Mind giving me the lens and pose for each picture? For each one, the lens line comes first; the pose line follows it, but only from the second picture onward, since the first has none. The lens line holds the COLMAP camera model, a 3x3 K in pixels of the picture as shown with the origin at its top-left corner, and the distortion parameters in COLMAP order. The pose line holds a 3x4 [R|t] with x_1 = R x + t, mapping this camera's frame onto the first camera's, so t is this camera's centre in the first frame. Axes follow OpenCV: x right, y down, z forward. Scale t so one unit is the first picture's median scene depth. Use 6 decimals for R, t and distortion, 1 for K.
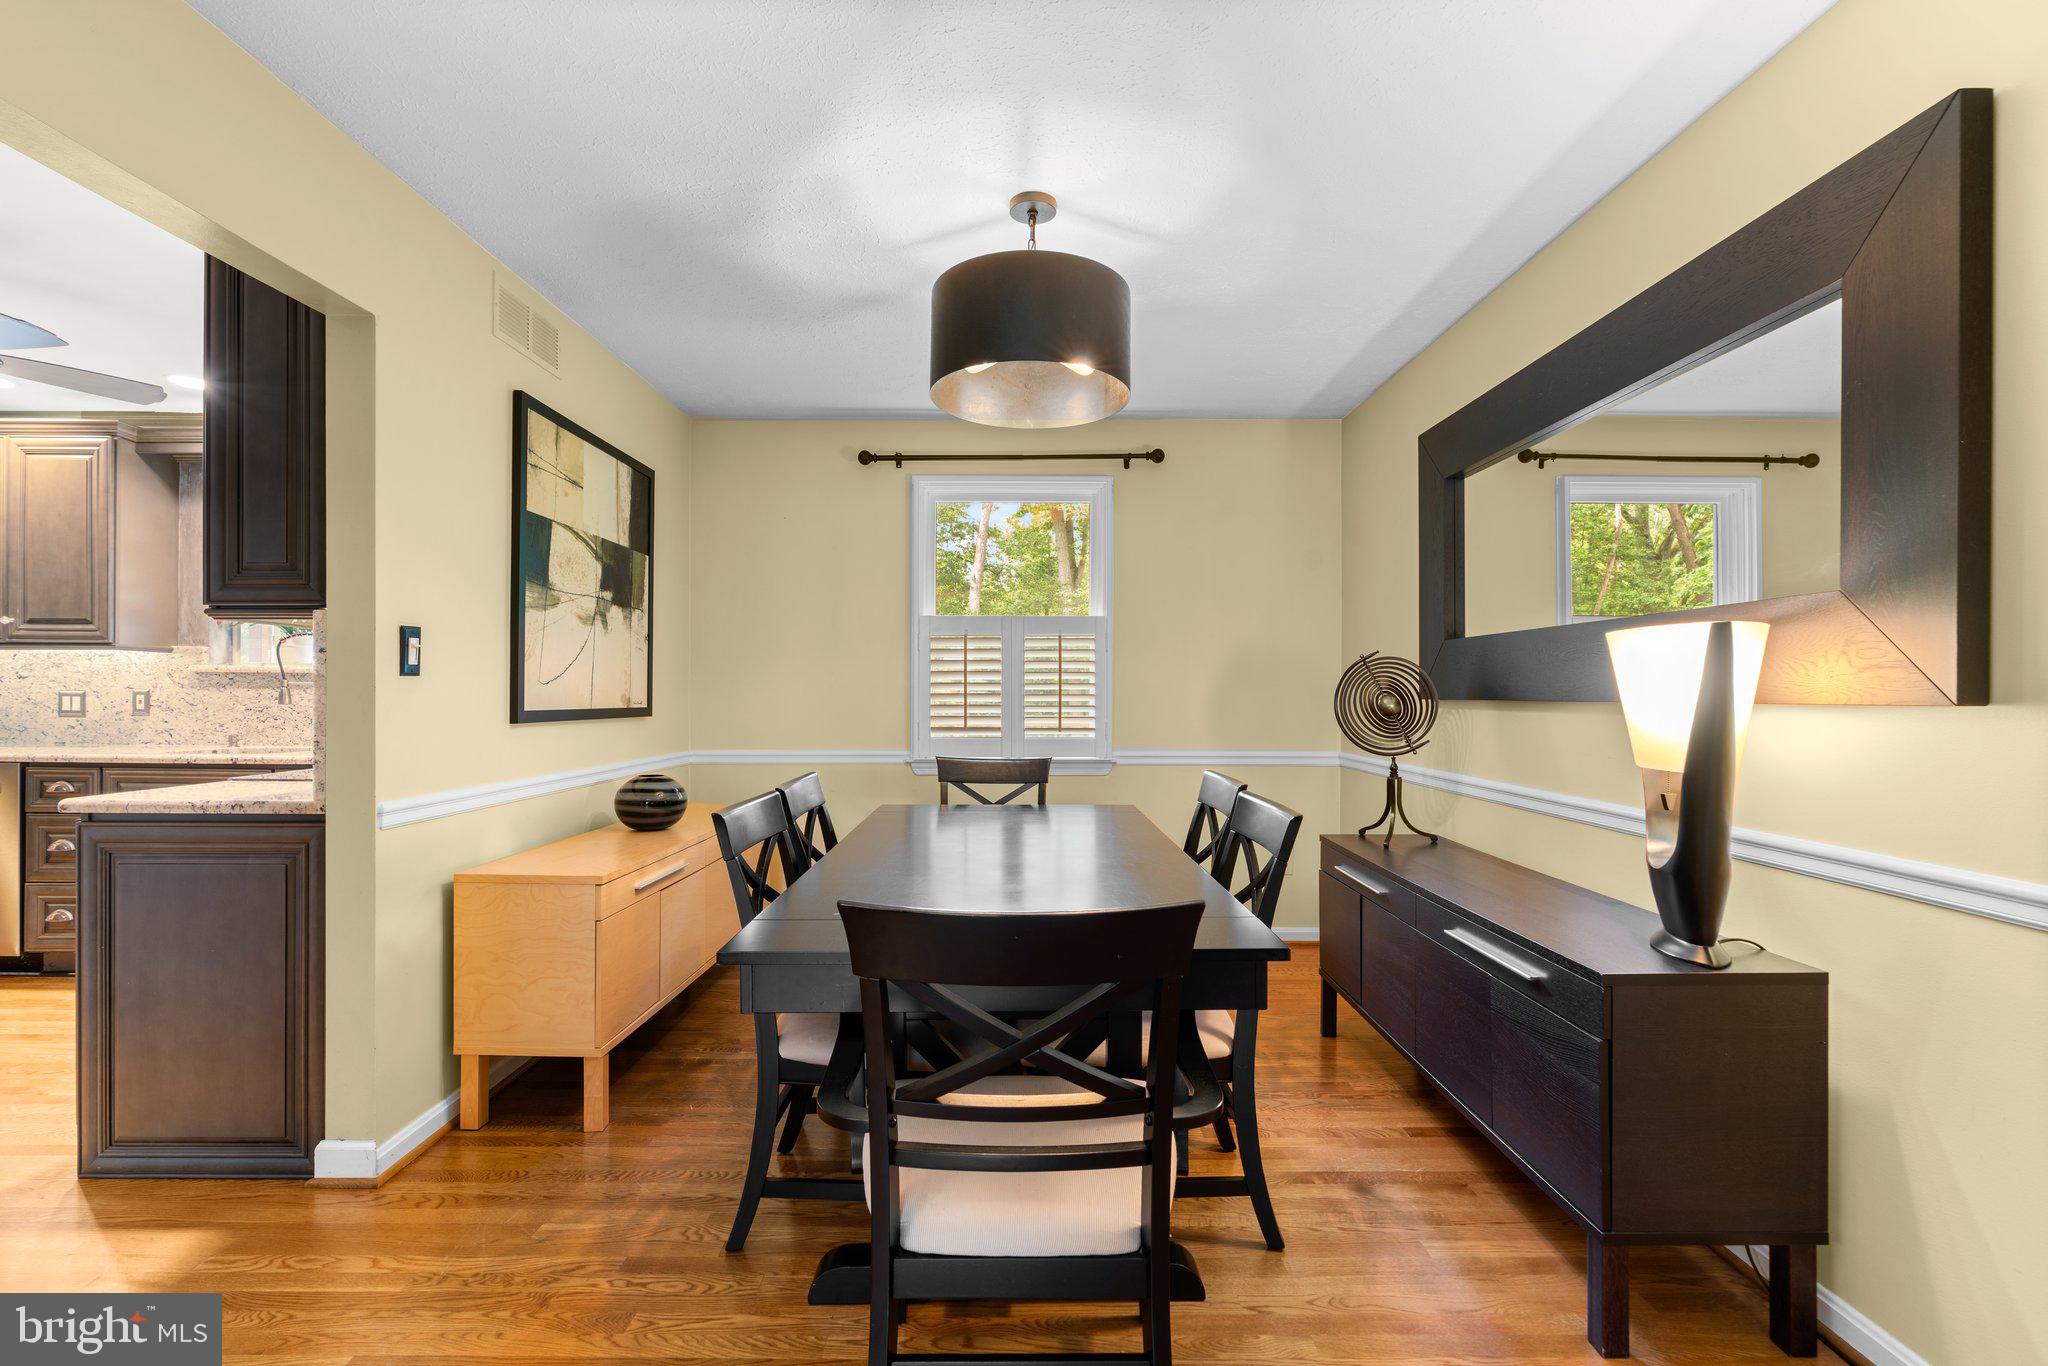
lens RADIAL K [[923.3, 0, 1022.9], [0, 923.3, 693.5], [0, 0, 1]] dist [-0.006766, 0.000044]
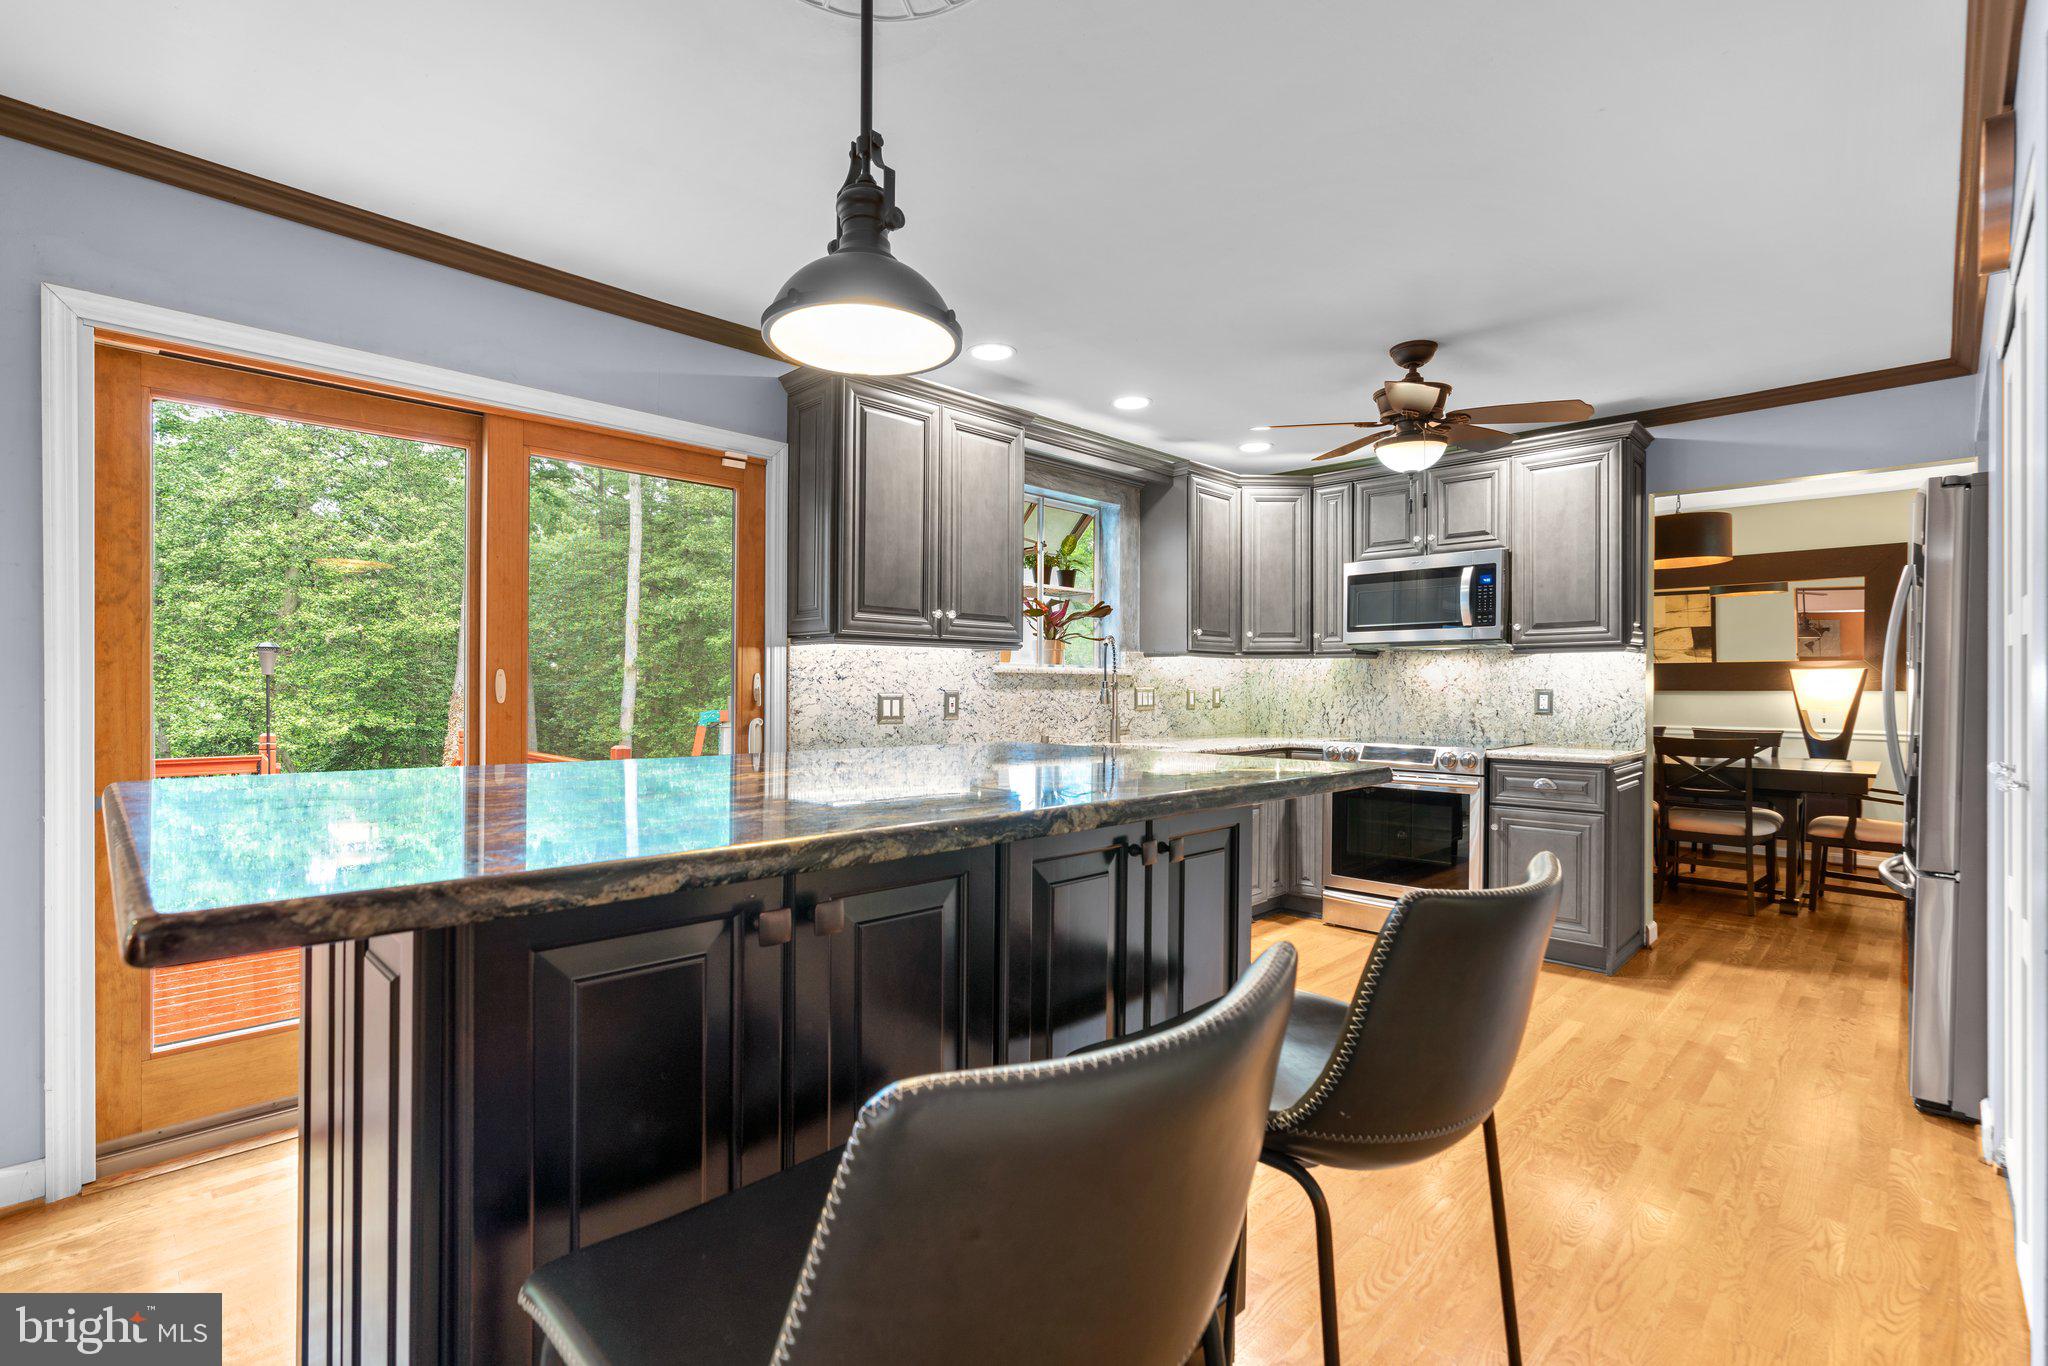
lens RADIAL K [[932.8, 0, 1023.0], [0, 932.8, 694.2], [0, 0, 1]] dist [-0.020233, 0.012311]
pose [[0.705480, -0.009996, 0.708659, -1.575515], [0.003764, 0.999939, 0.010357, -0.010898], [-0.708720, -0.004639, 0.705475, 0.288988]]
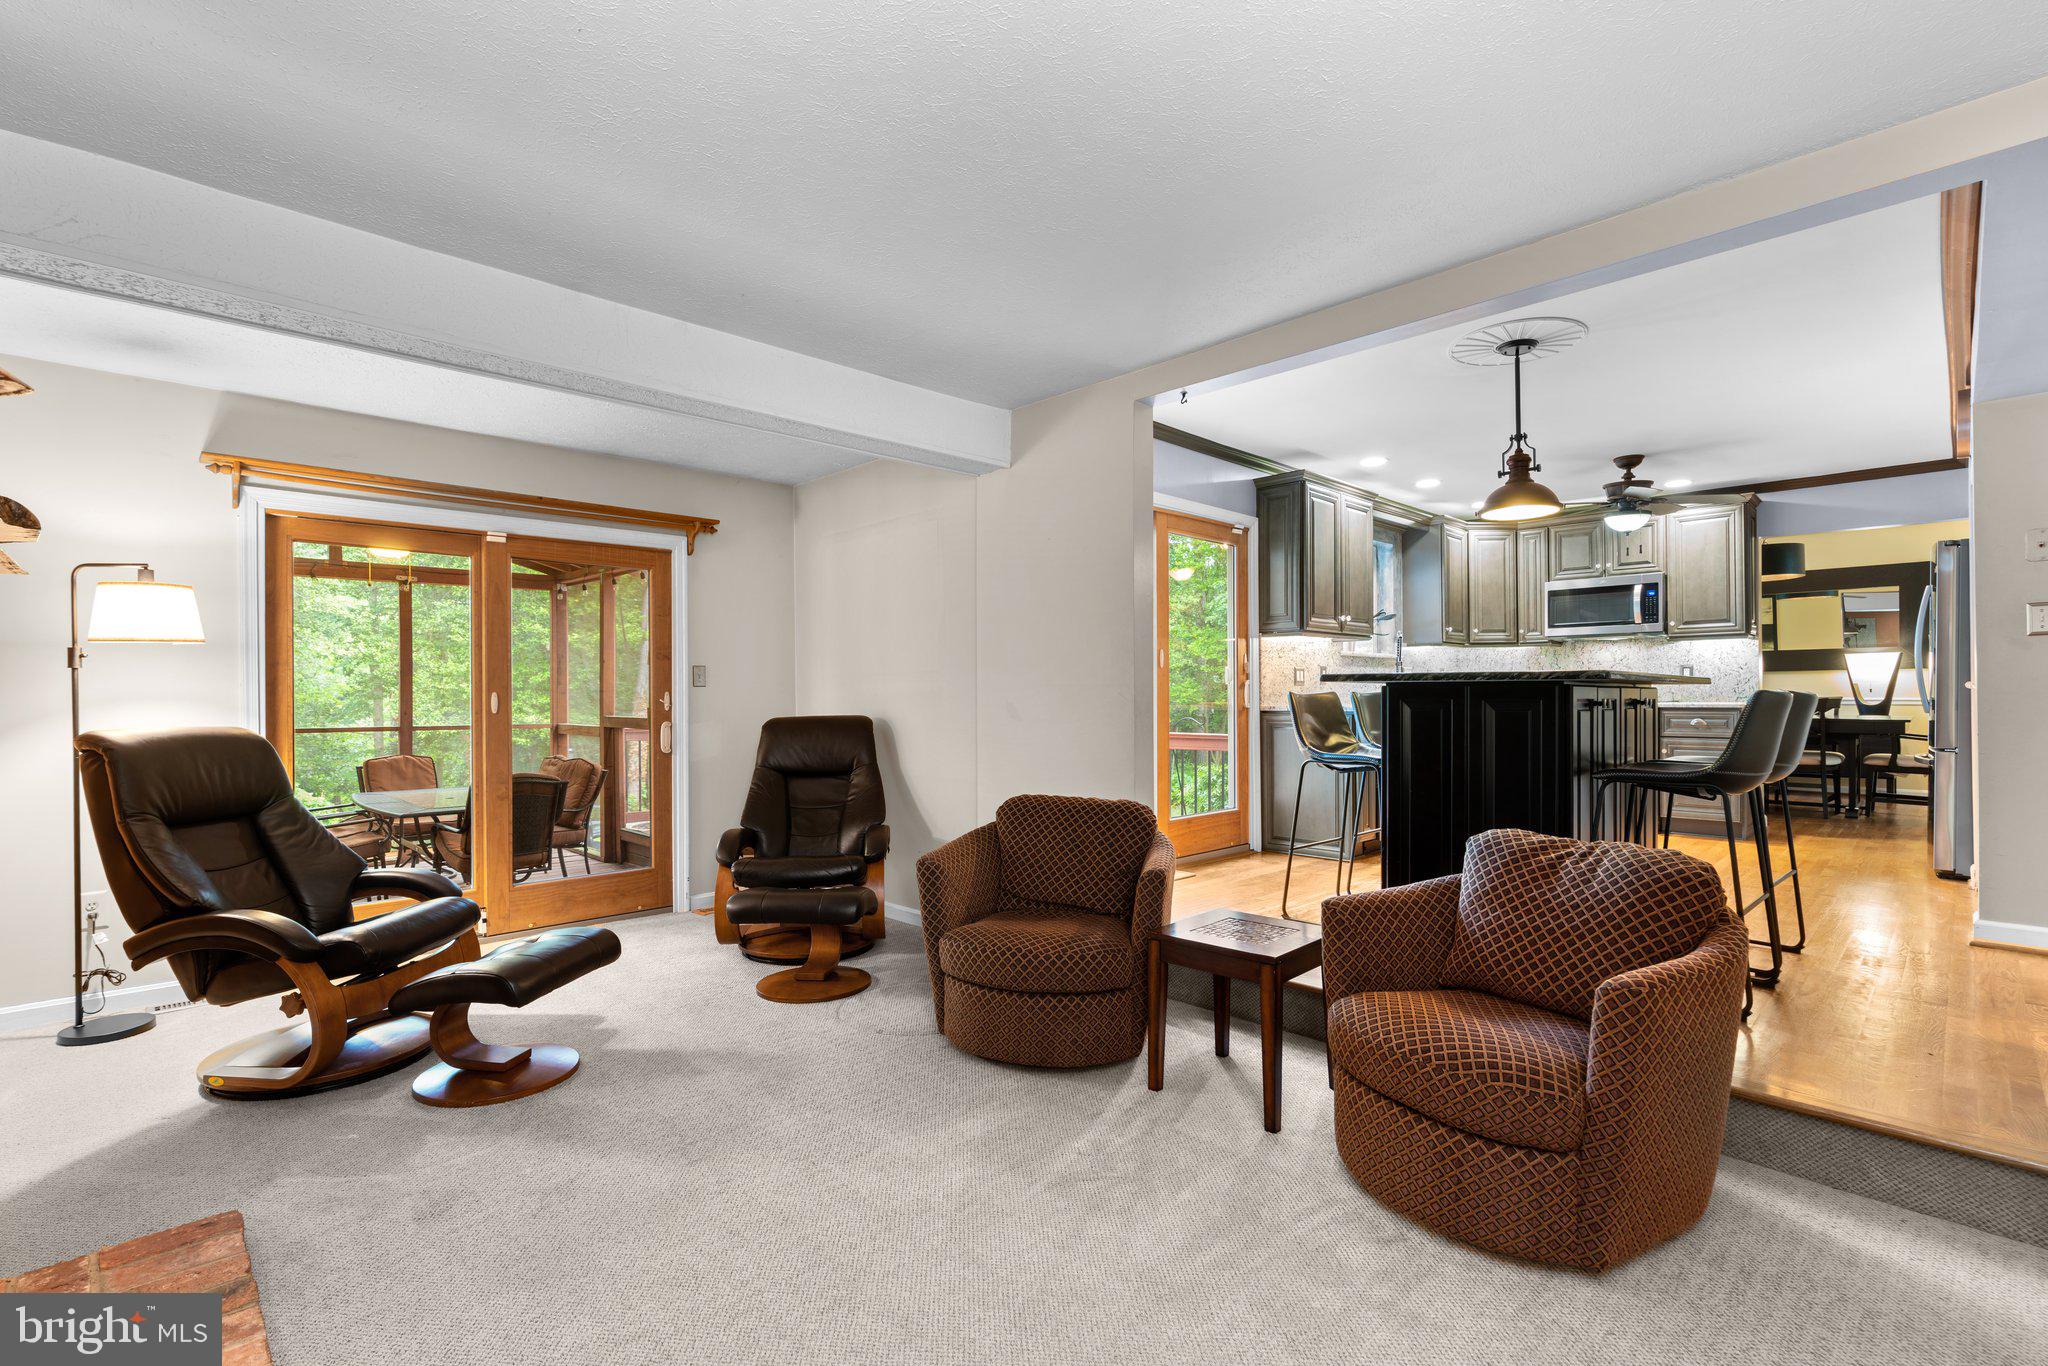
lens RADIAL K [[932.8, 0, 1023.0], [0, 932.8, 694.2], [0, 0, 1]] dist [-0.020233, 0.012311]
pose [[0.717227, -0.010517, 0.696760, -2.347752], [0.011698, 0.999927, 0.003051, 0.029618], [-0.696741, 0.005962, 0.717298, 0.265620]]
